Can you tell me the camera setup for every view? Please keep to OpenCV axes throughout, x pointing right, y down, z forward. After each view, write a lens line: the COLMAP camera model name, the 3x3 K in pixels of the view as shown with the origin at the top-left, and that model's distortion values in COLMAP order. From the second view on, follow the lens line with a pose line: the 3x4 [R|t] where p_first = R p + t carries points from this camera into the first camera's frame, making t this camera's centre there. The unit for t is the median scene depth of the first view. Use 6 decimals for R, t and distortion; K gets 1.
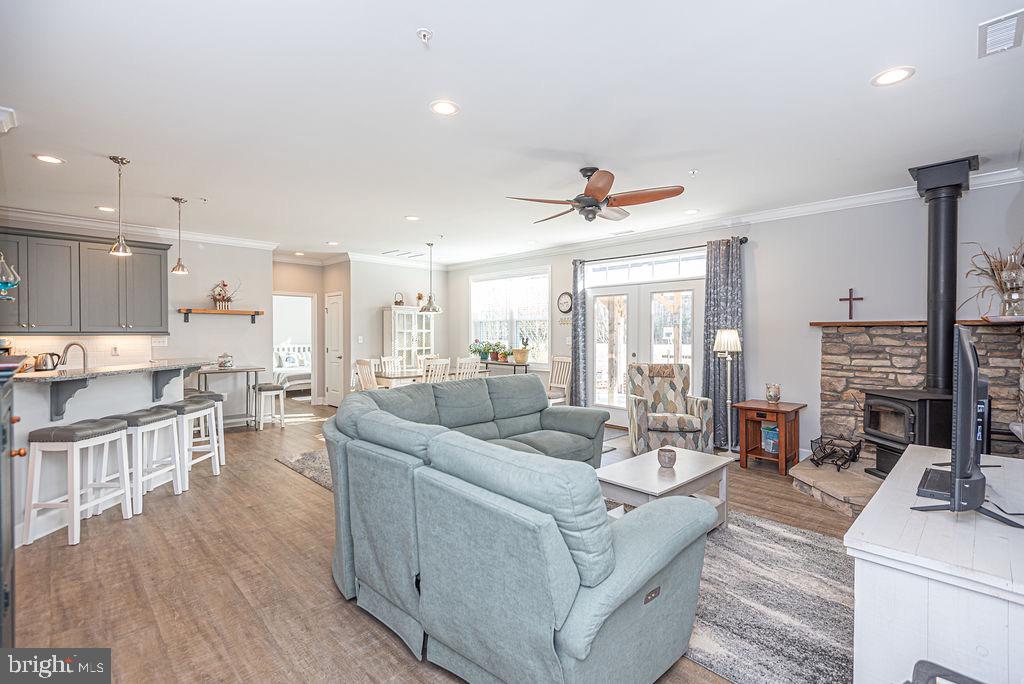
lens RADIAL K [[472.5, 0, 520.3], [0, 472.5, 343.3], [0, 0, 1]] dist [0.013303, -0.006866]
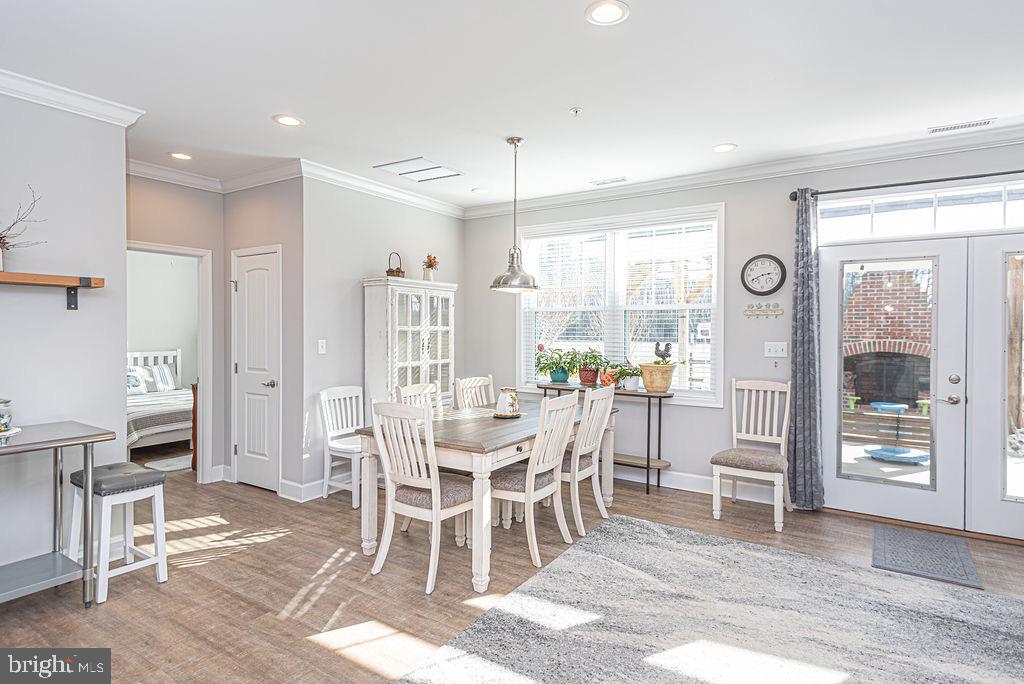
lens RADIAL K [[559.3, 0, 517.3], [0, 559.3, 333.3], [0, 0, 1]] dist [0.033640, -0.004686]
pose [[0.979910, 0.000213, 0.199439, -0.255367], [0.002200, 0.999927, -0.011876, -0.013835], [-0.199427, 0.012076, 0.979838, 0.400939]]
